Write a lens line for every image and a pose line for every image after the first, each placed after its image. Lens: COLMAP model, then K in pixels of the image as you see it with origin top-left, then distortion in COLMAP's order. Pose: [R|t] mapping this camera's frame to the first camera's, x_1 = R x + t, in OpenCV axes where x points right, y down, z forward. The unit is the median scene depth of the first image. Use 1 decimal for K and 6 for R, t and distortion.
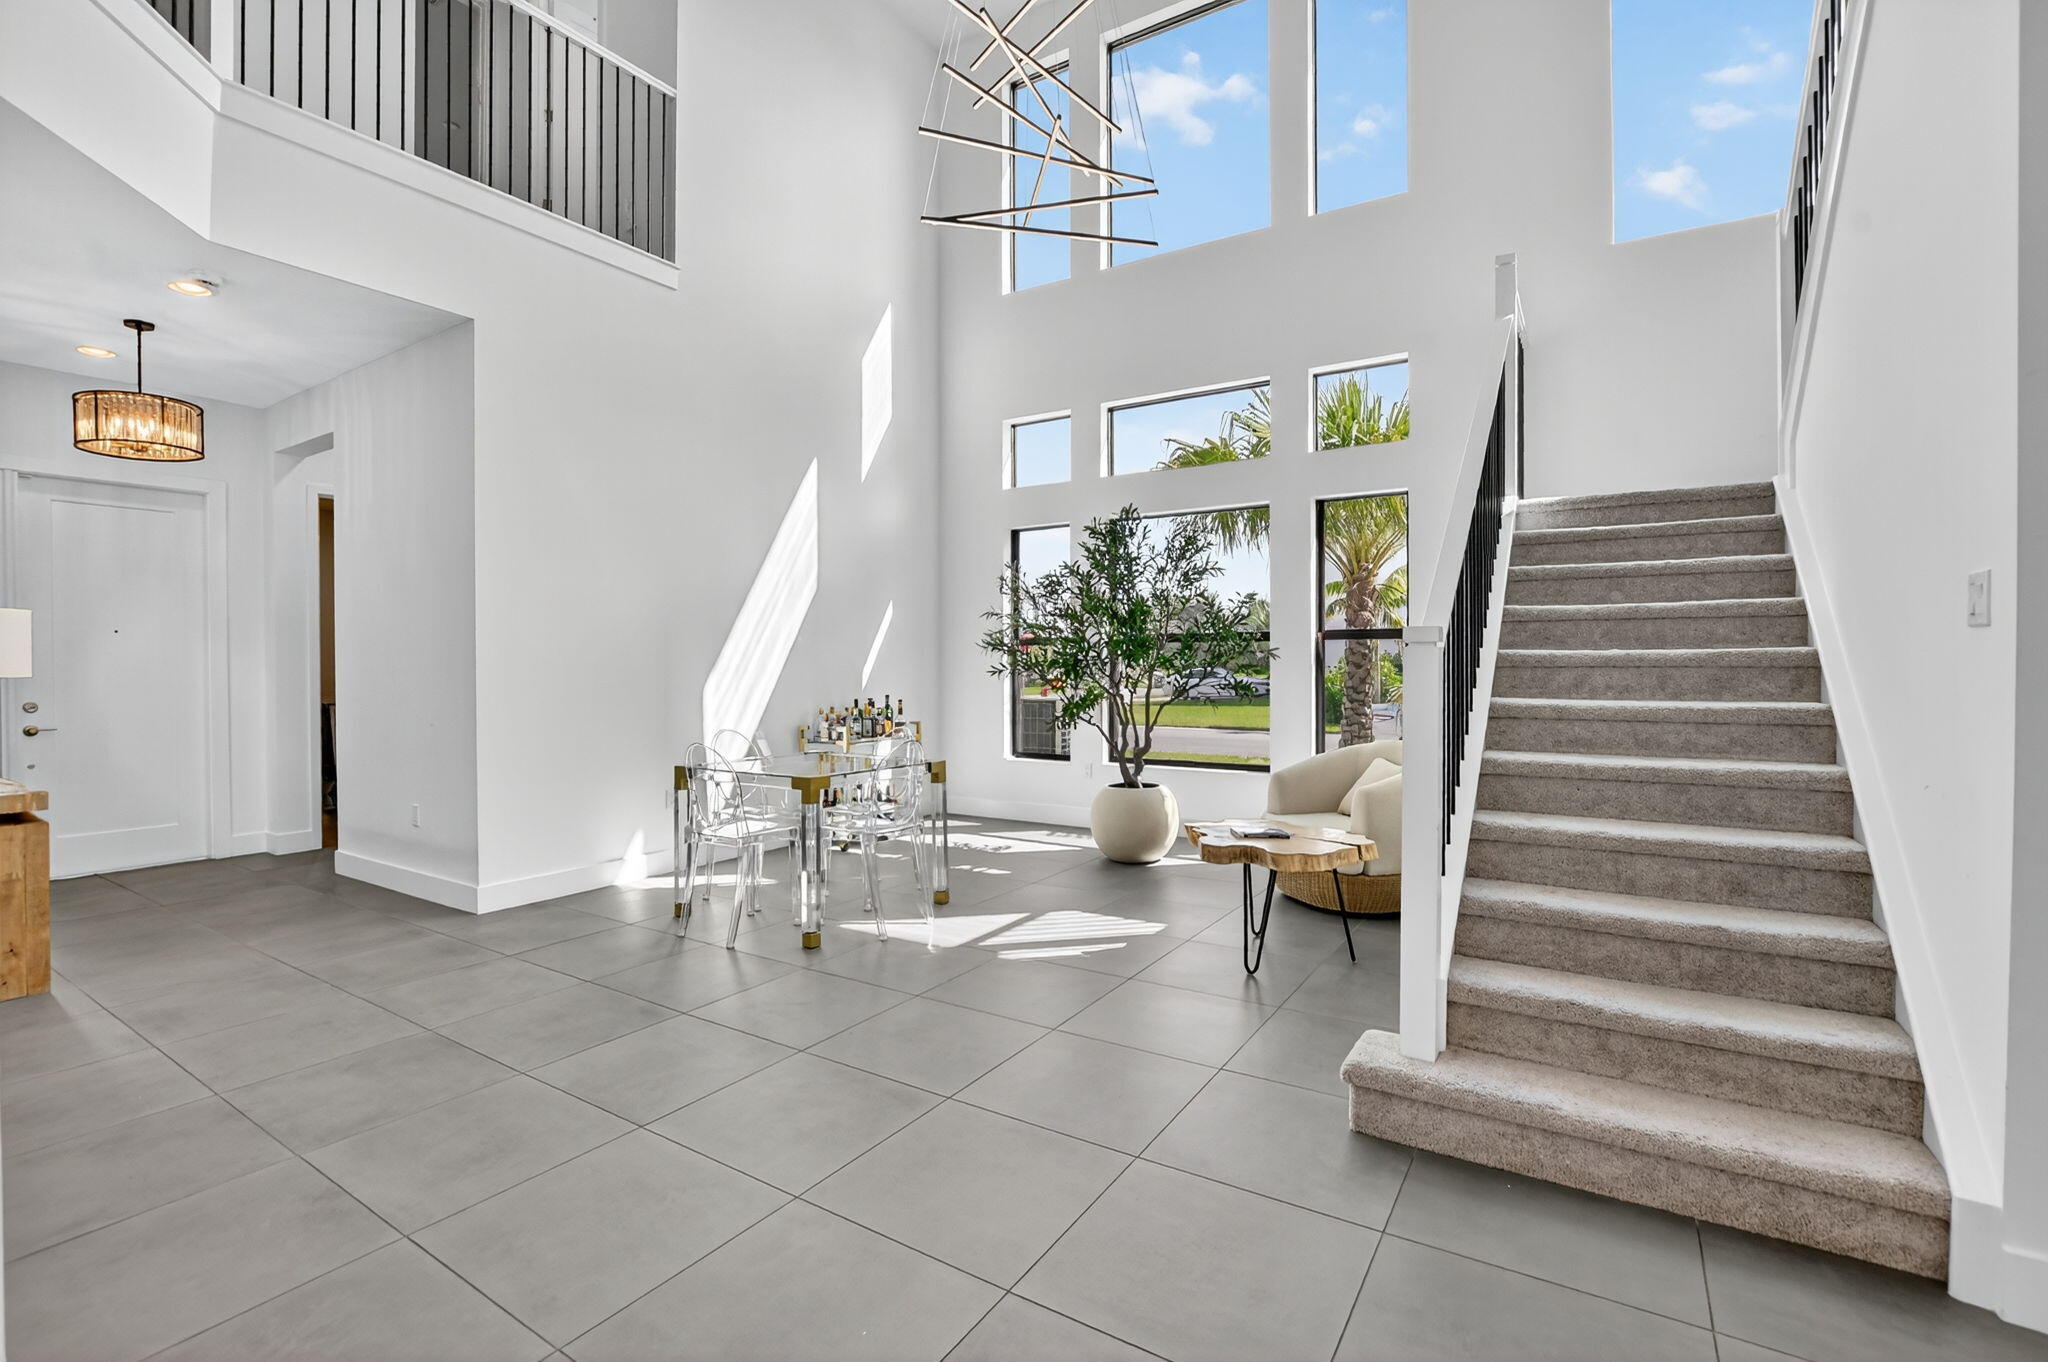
lens RADIAL K [[909.9, 0, 1029.9], [0, 909.9, 684.9], [0, 0, 1]] dist [-0.020785, 0.000244]
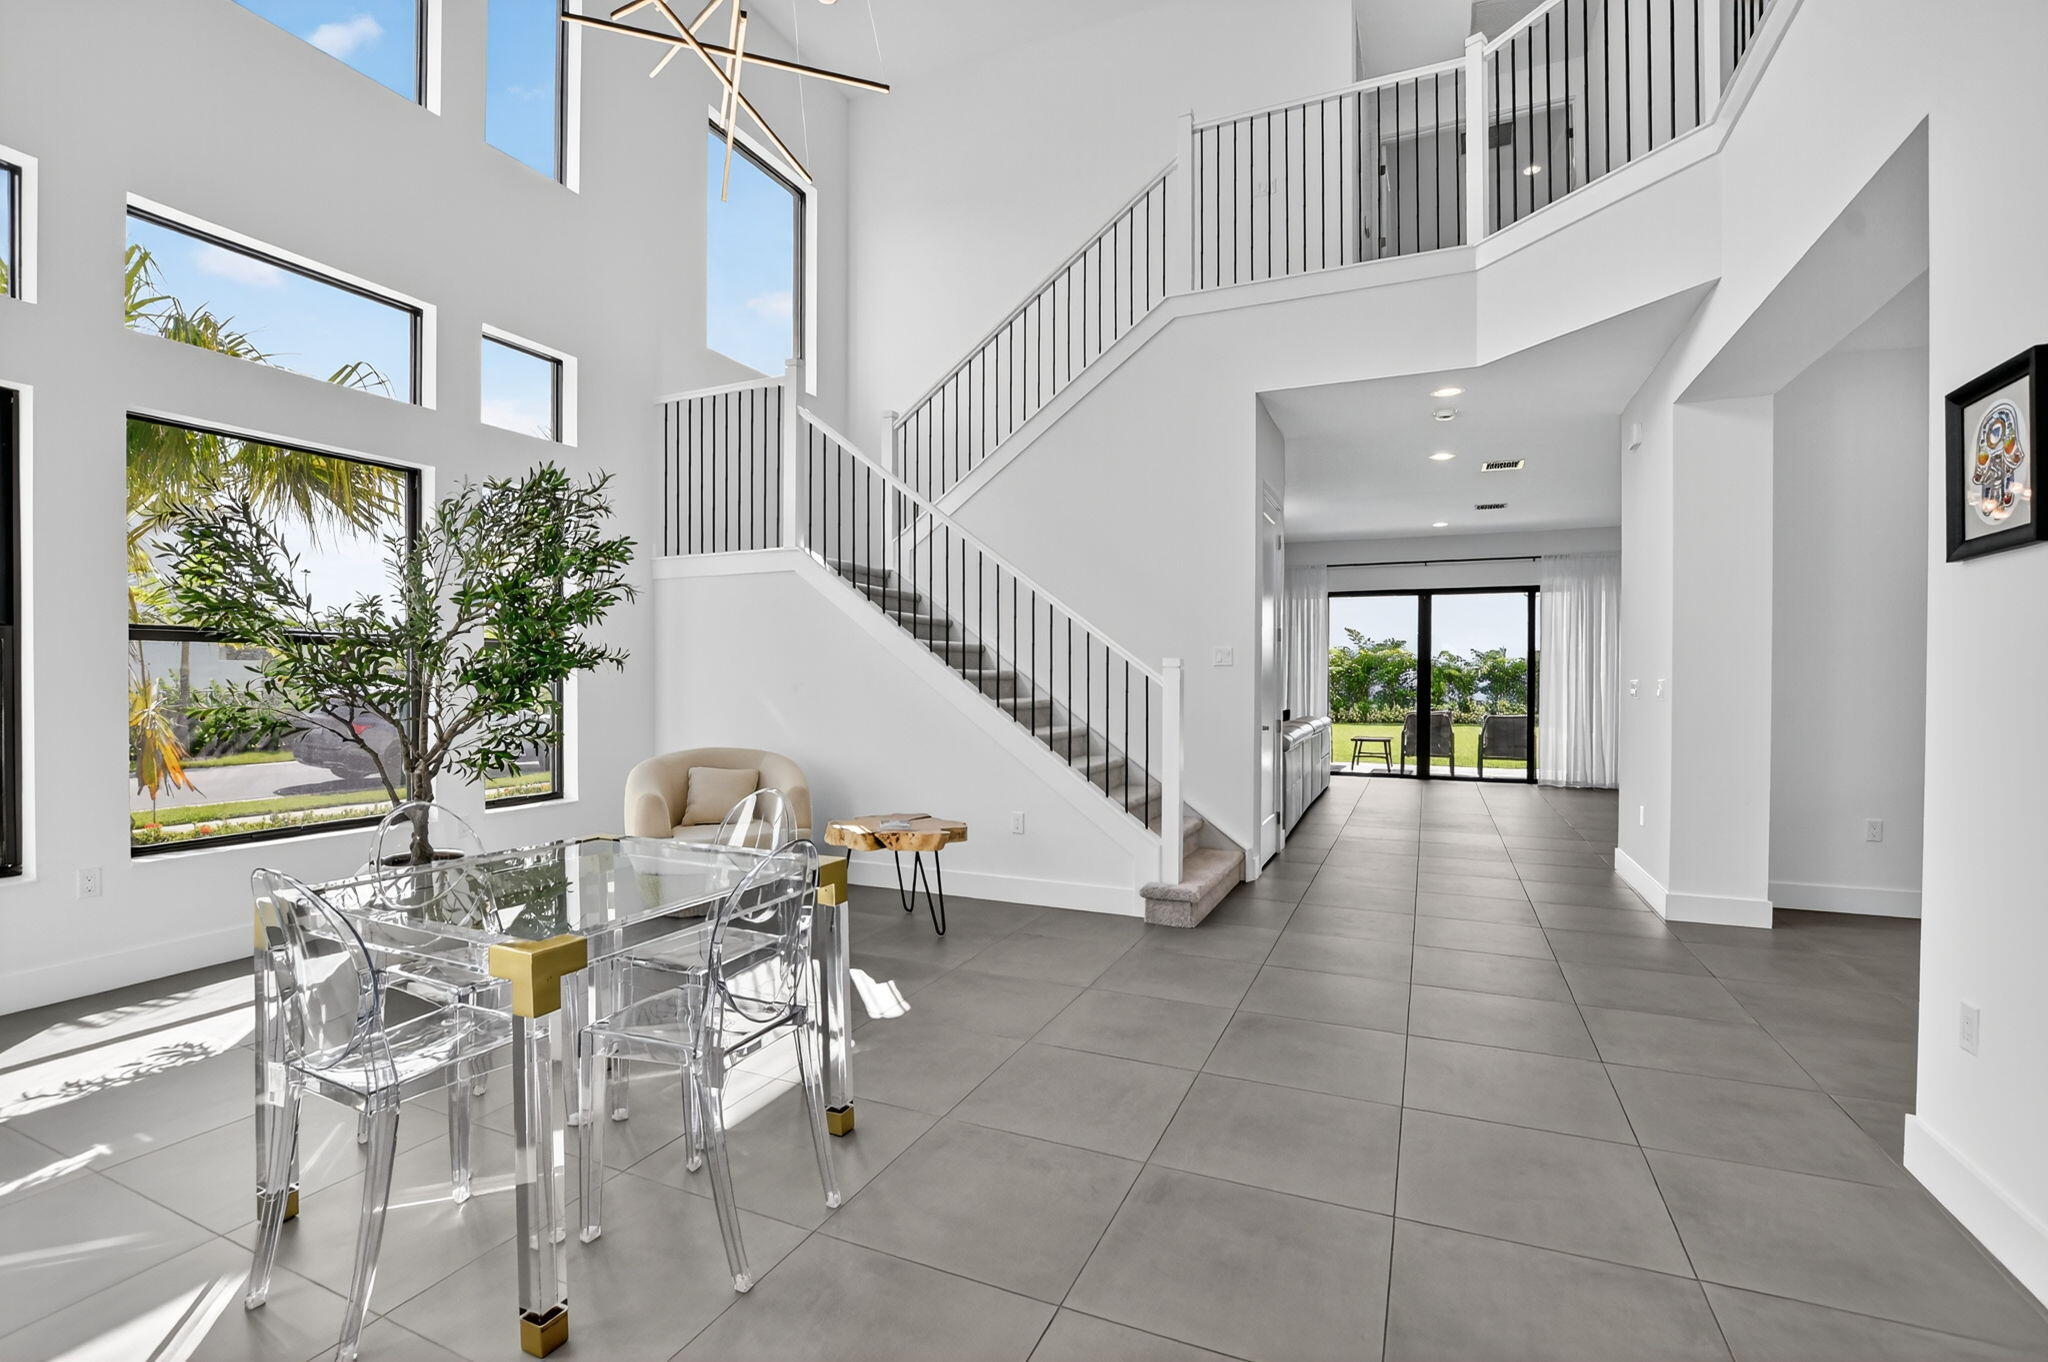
lens RADIAL K [[878.4, 0, 1024.0], [0, 878.4, 681.0], [0, 0, 1]] dist [-0.000020, 0.000098]
pose [[-0.130946, 0.000569, 0.991389, -0.600353], [0.020562, 0.999786, 0.002142, -0.014419], [-0.991176, 0.020665, -0.130930, 0.666795]]
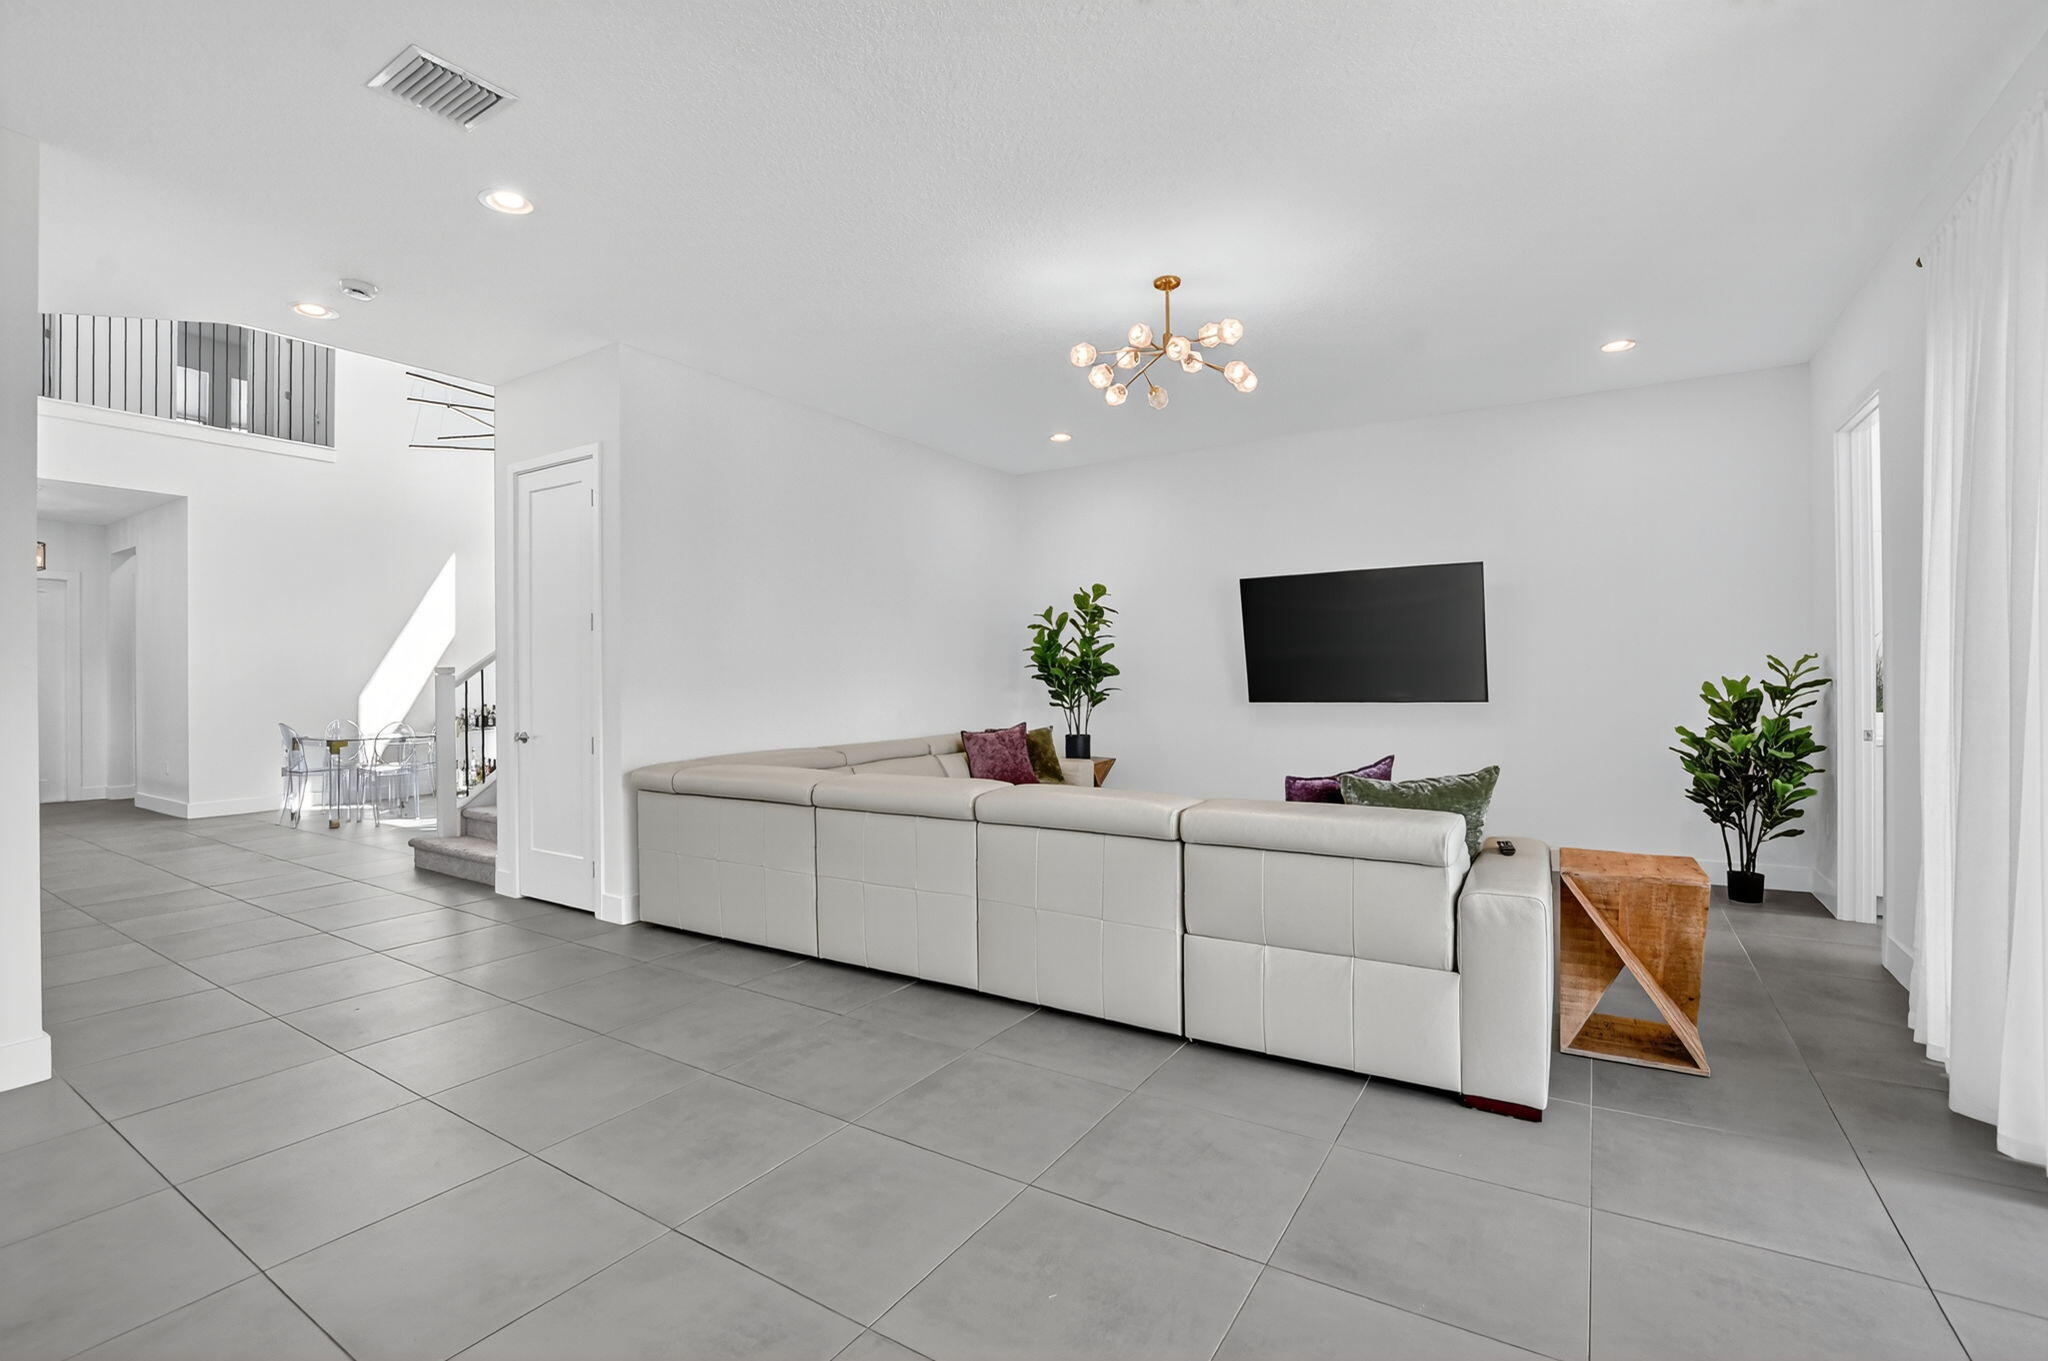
lens RADIAL K [[878.4, 0, 1024.0], [0, 878.4, 680.5], [0, 0, 1]] dist [-0.000020, 0.000098]
pose [[0.999937, -0.006708, -0.009025, 0.892793], [0.006613, 0.999923, -0.010534, 0.001088], [0.009095, 0.010474, 0.999904, -0.627659]]
